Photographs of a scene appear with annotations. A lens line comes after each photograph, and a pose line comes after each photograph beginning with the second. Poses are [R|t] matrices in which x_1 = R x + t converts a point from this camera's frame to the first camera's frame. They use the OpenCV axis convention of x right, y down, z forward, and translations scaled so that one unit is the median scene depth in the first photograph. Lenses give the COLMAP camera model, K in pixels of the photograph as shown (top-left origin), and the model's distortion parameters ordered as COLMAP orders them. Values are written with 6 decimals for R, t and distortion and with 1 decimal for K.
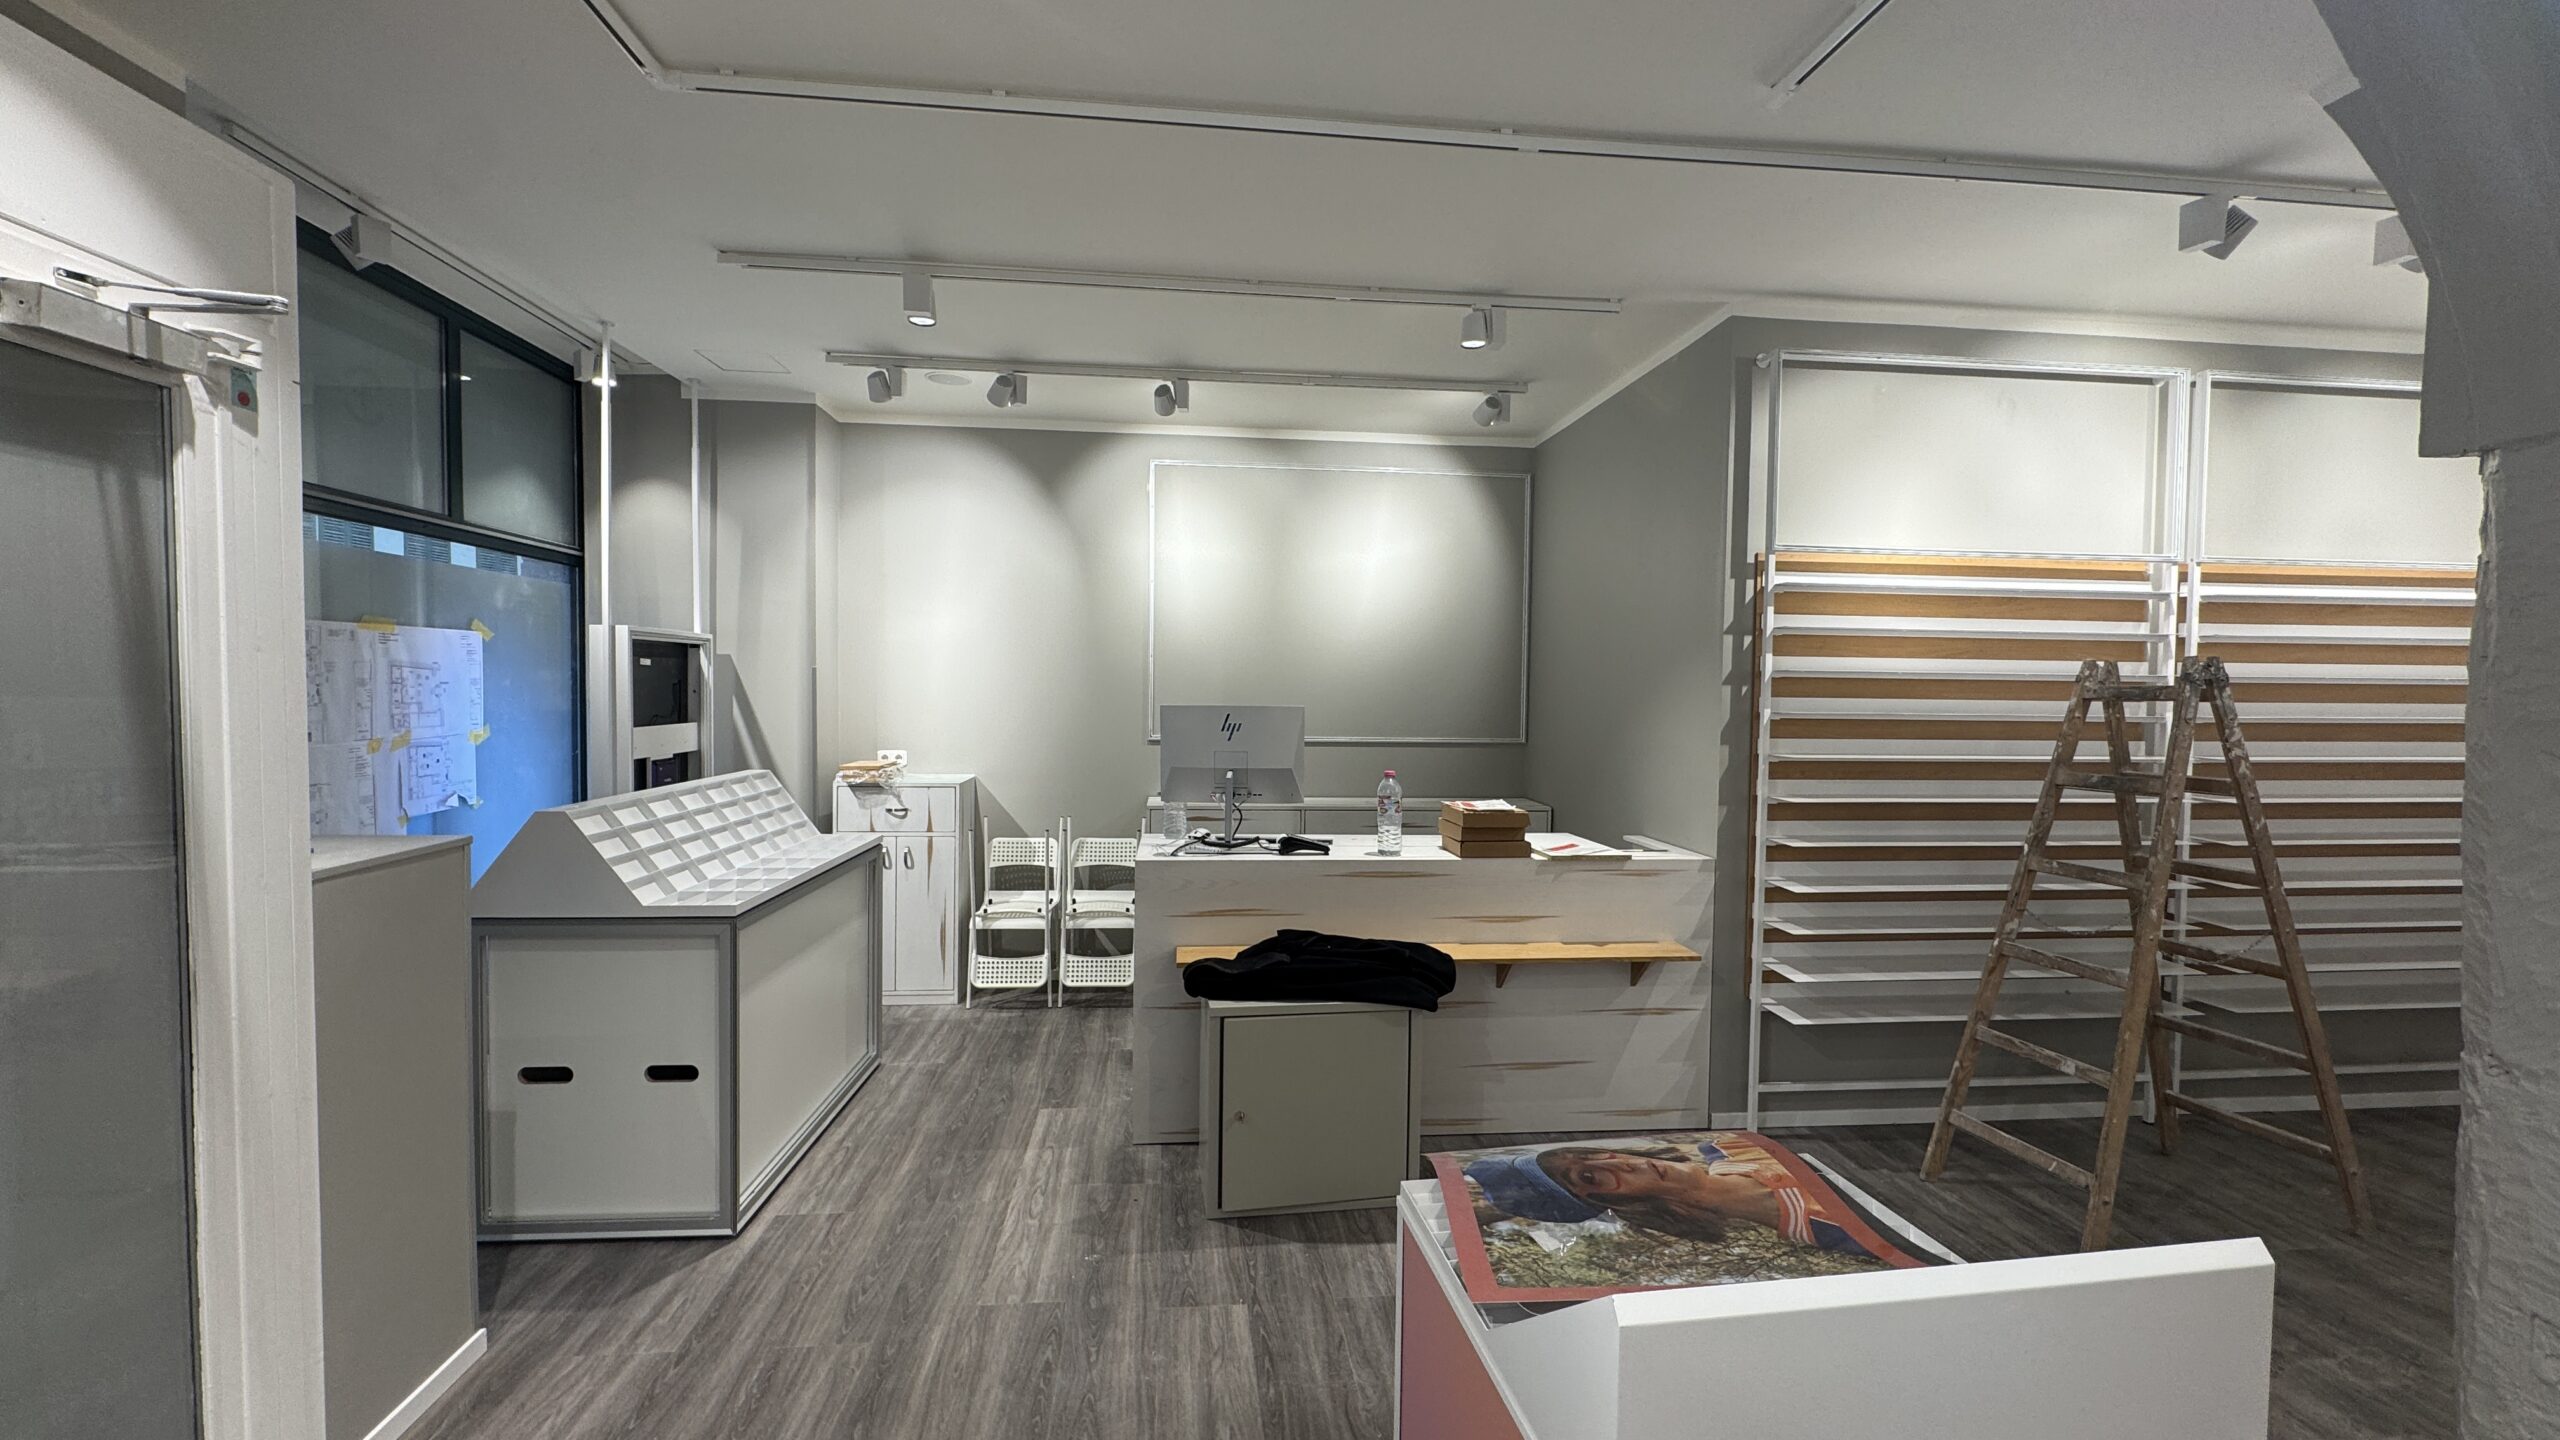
lens RADIAL K [[1023.0, 0, 1281.9], [0, 1023.0, 722.1], [0, 0, 1]] dist [0.000611, 0.000184]
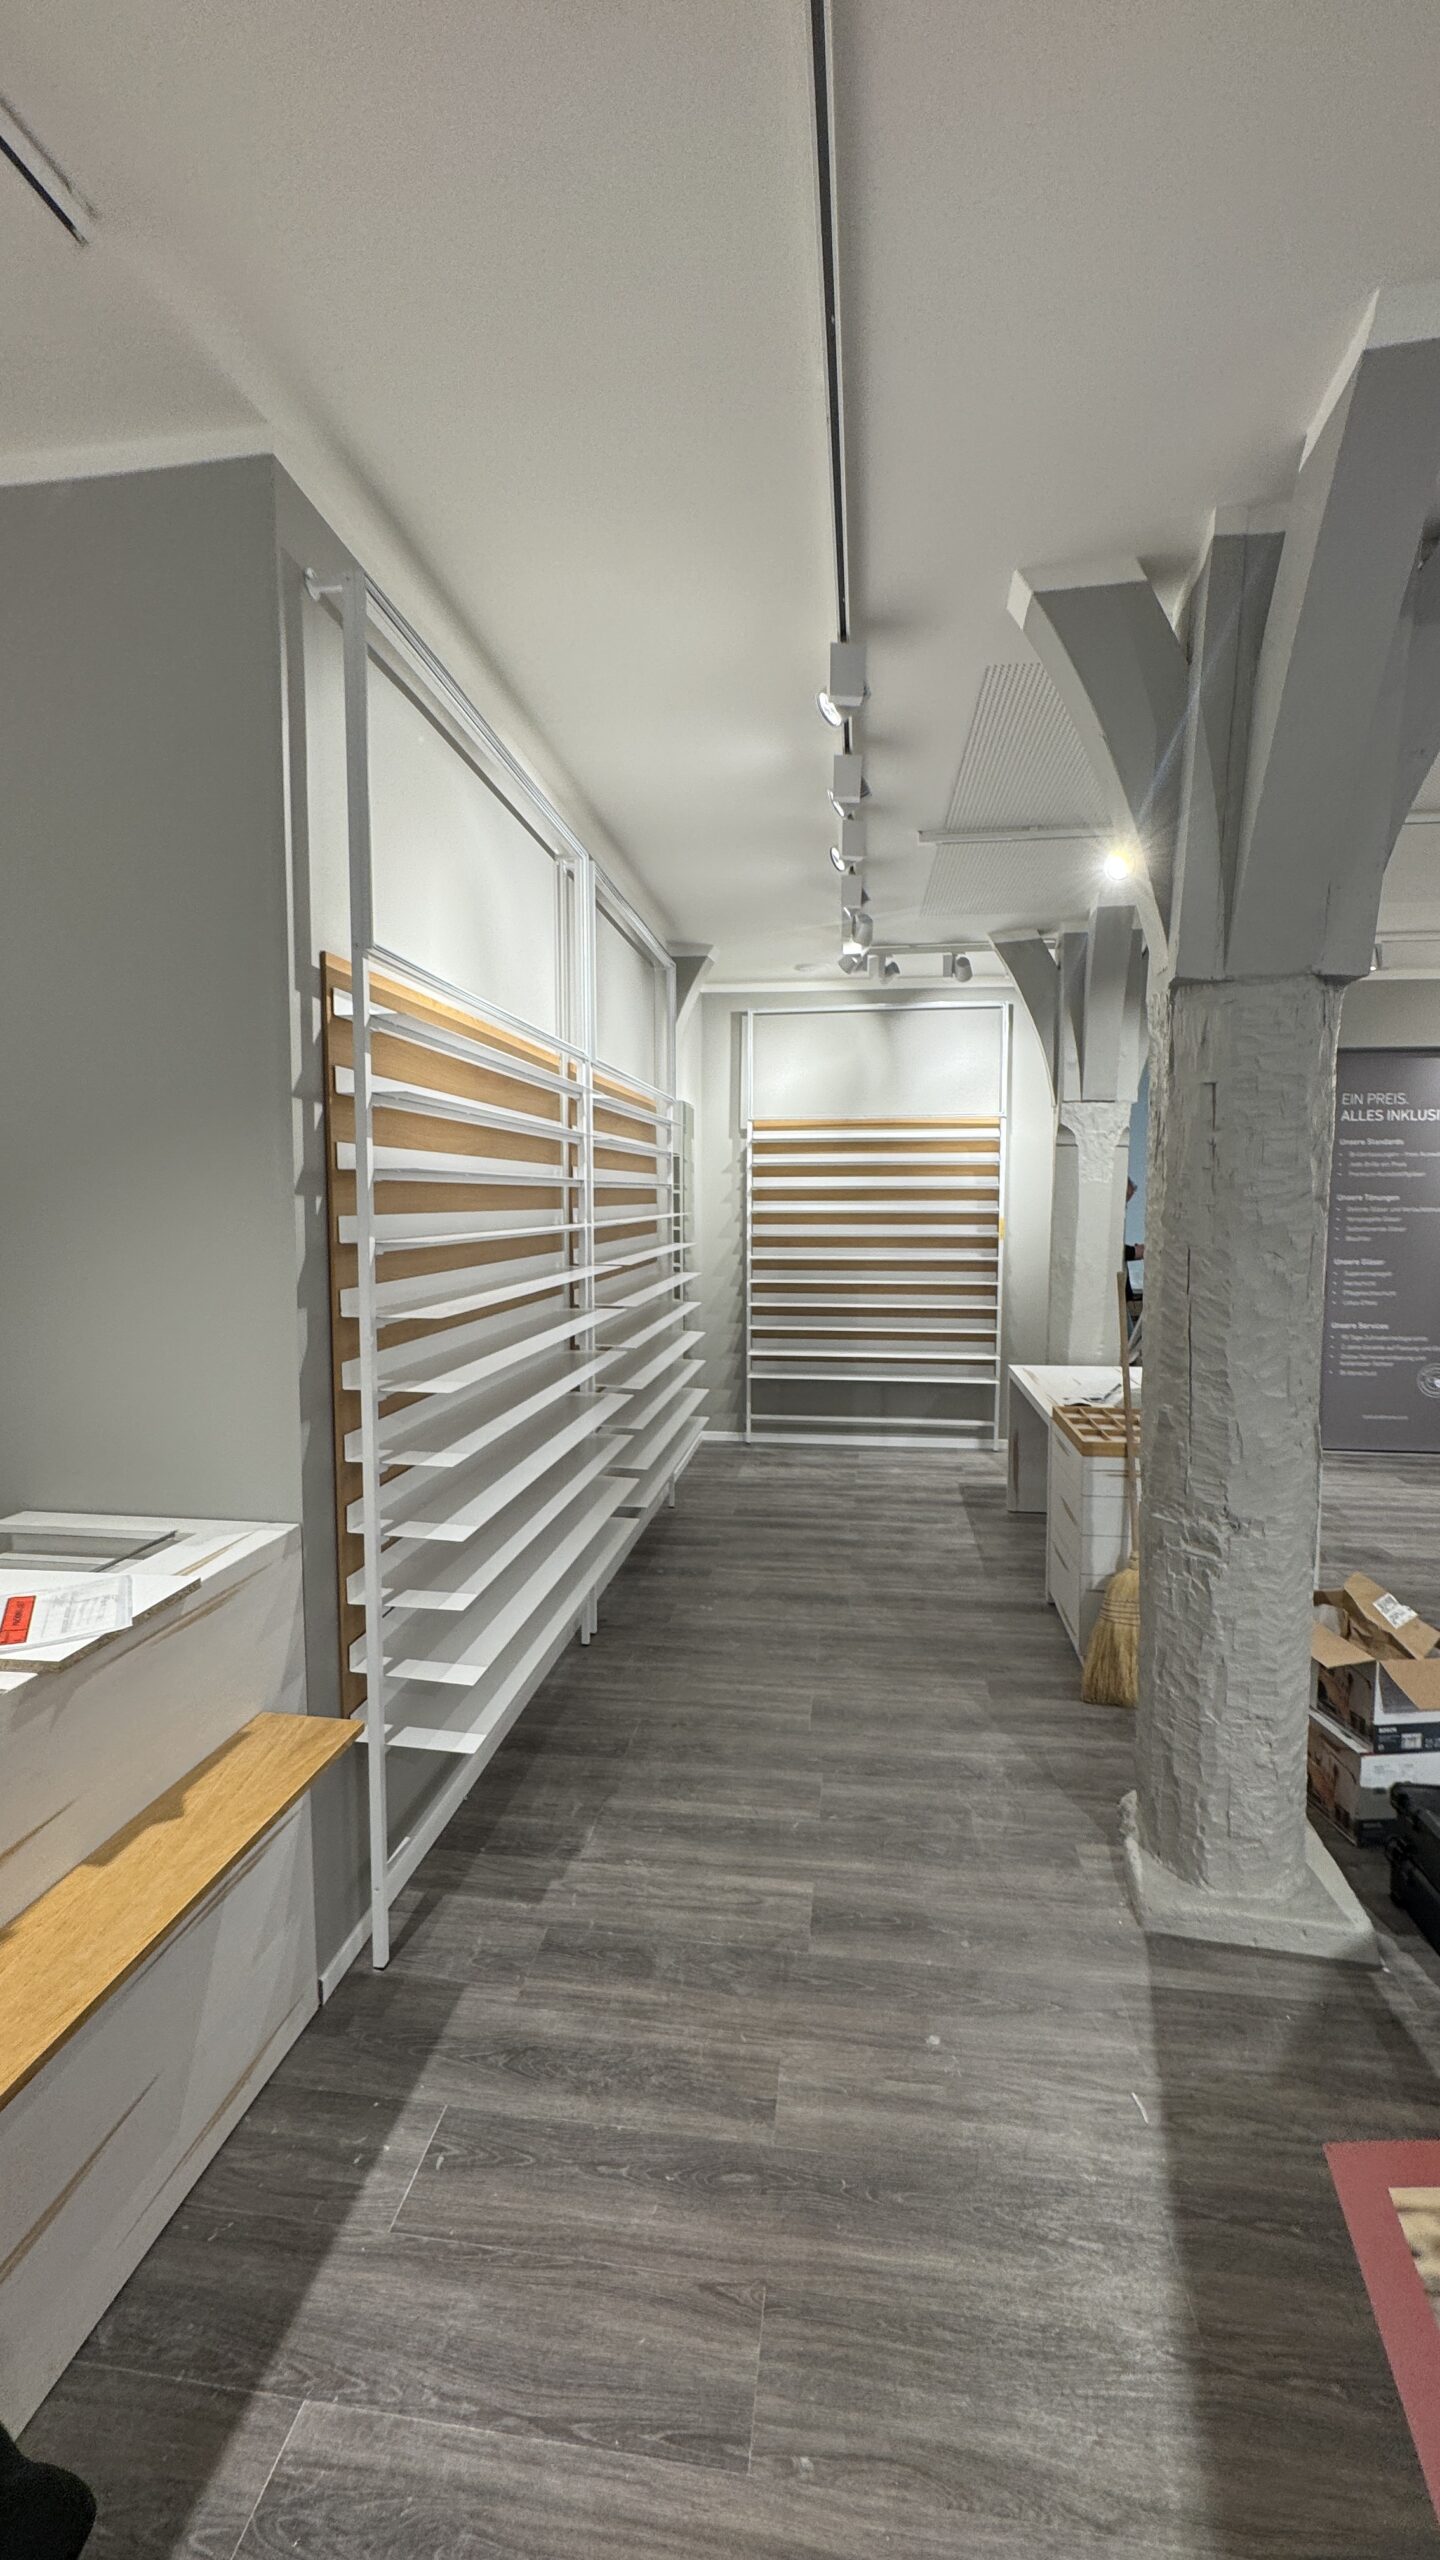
lens RADIAL K [[1023.0, 0, 720.5], [0, 1023.0, 1277.2], [0, 0, 1]] dist [0.000611, 0.000184]
pose [[0.242051, -0.089265, 0.966149, -0.024575], [0.034367, 0.995923, 0.083406, -0.030355], [-0.969655, 0.013015, 0.244131, 0.665292]]
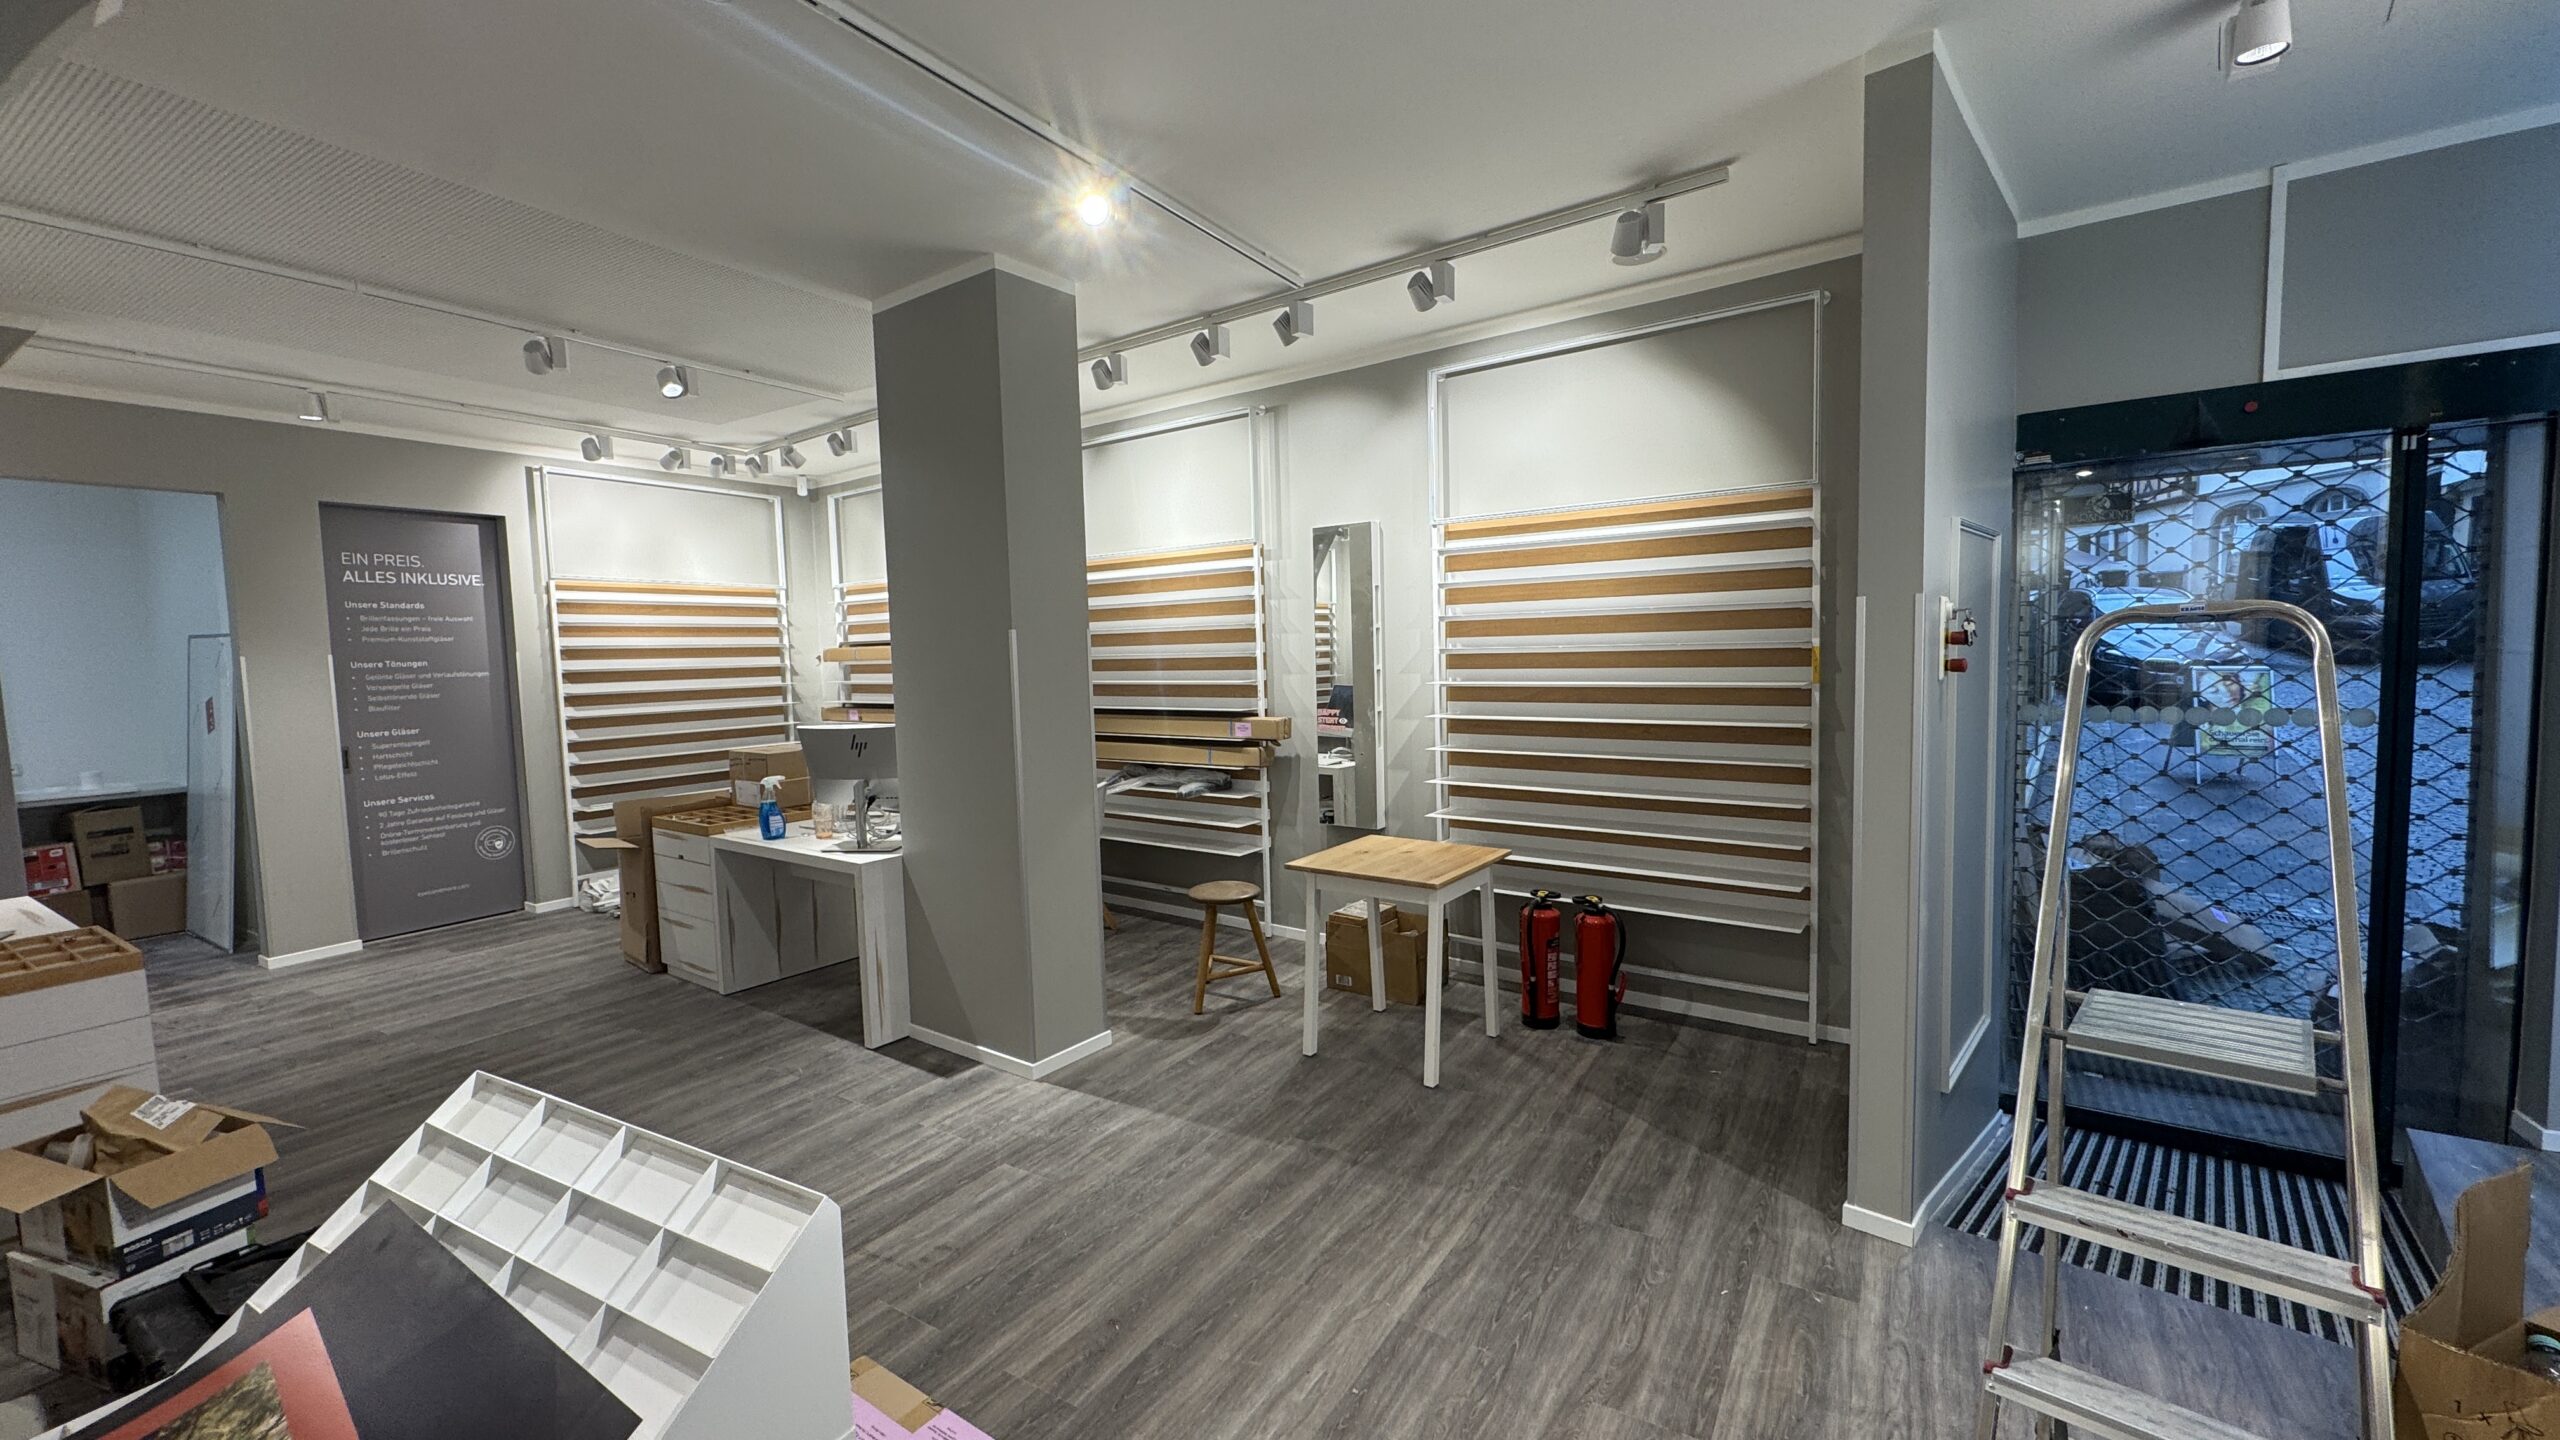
lens RADIAL K [[1023.0, 0, 1274.8], [0, 1023.0, 717.7], [0, 0, 1]] dist [0.000611, 0.000184]
pose [[-0.788167, -0.035786, 0.614420, -0.080560], [0.036204, 0.993884, 0.104330, -0.025901], [-0.614396, 0.104473, -0.782051, 0.591778]]
